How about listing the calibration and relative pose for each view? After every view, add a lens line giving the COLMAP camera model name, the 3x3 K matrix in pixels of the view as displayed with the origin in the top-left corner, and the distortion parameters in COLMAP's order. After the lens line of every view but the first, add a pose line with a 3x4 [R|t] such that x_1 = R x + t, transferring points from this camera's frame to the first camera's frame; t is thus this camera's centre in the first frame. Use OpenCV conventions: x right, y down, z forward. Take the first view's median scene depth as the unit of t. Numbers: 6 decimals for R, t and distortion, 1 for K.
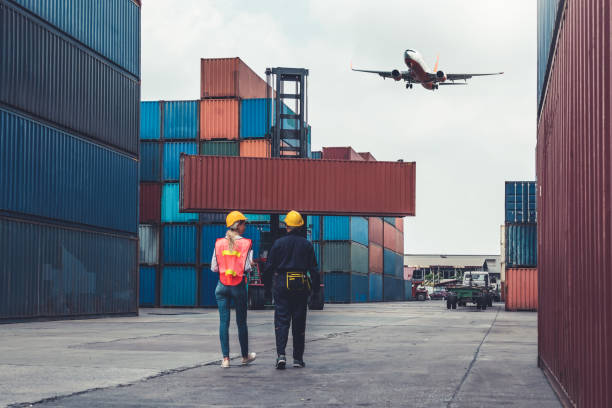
lens RADIAL K [[1094.1, 0, 301.4], [0, 1094.1, 209.3], [0, 0, 1]] dist [0.007847, 0.000000]
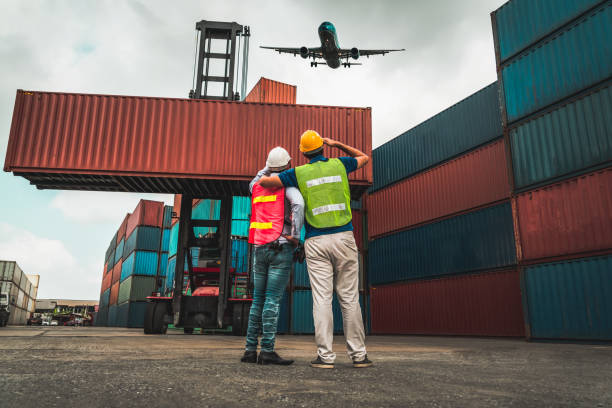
lens RADIAL K [[478.8, 0, 310.4], [0, 478.8, 204.8], [0, 0, 1]] dist [-0.006067, 0.004672]
pose [[0.990531, -0.022477, -0.135439, 0.088444], [-0.001909, 0.984158, -0.177282, 0.056247], [0.137278, 0.175862, 0.974796, 0.610005]]
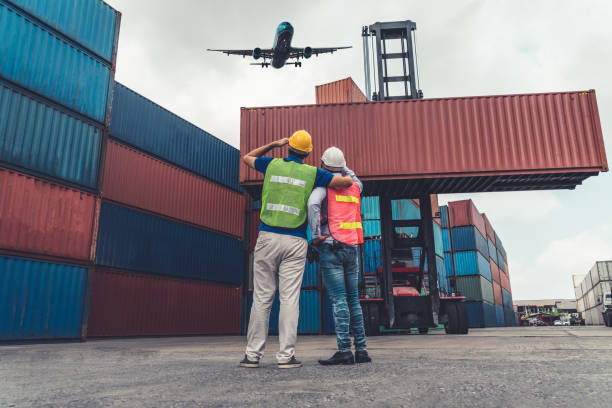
lens RADIAL K [[478.8, 0, 301.3], [0, 478.8, 204.6], [0, 0, 1]] dist [-0.006067, 0.004672]
pose [[0.959068, -0.092960, -0.267483, 0.006588], [0.044841, 0.982519, -0.180680, 0.054470], [0.279603, 0.161290, 0.946471, 0.592568]]
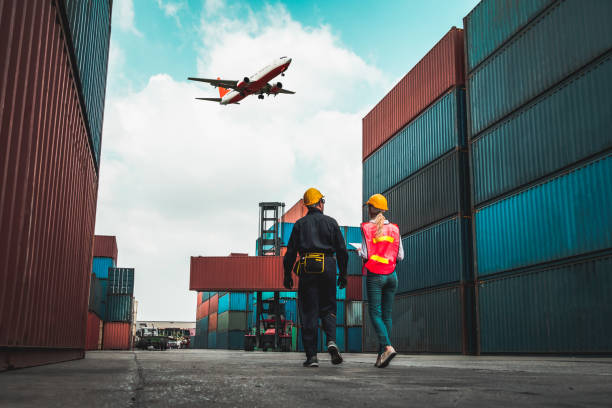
lens RADIAL K [[641.9, 0, 304.6], [0, 641.9, 210.0], [0, 0, 1]] dist [0.002728, 0.000000]
pose [[0.939409, -0.065521, -0.336478, 0.322090], [0.017939, 0.989615, -0.142621, 0.019175], [0.342328, 0.127943, 0.930829, 0.102381]]
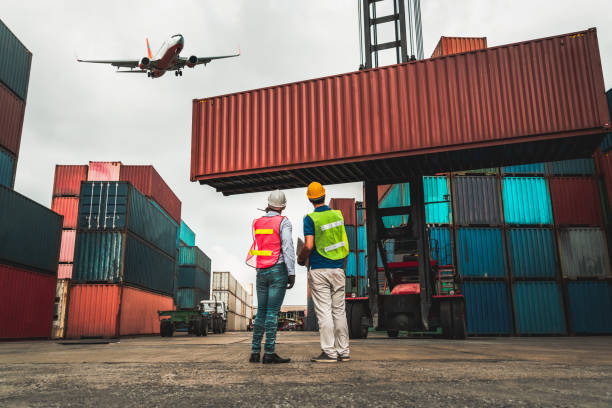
lens RADIAL K [[513.7, 0, 301.4], [0, 513.7, 206.1], [0, 0, 1]] dist [0.001975, 0.014129]
pose [[0.845464, -0.134316, -0.516865, 0.084942], [0.051155, 0.983773, -0.171973, 0.057447], [0.531576, 0.118957, 0.838615, 0.630936]]
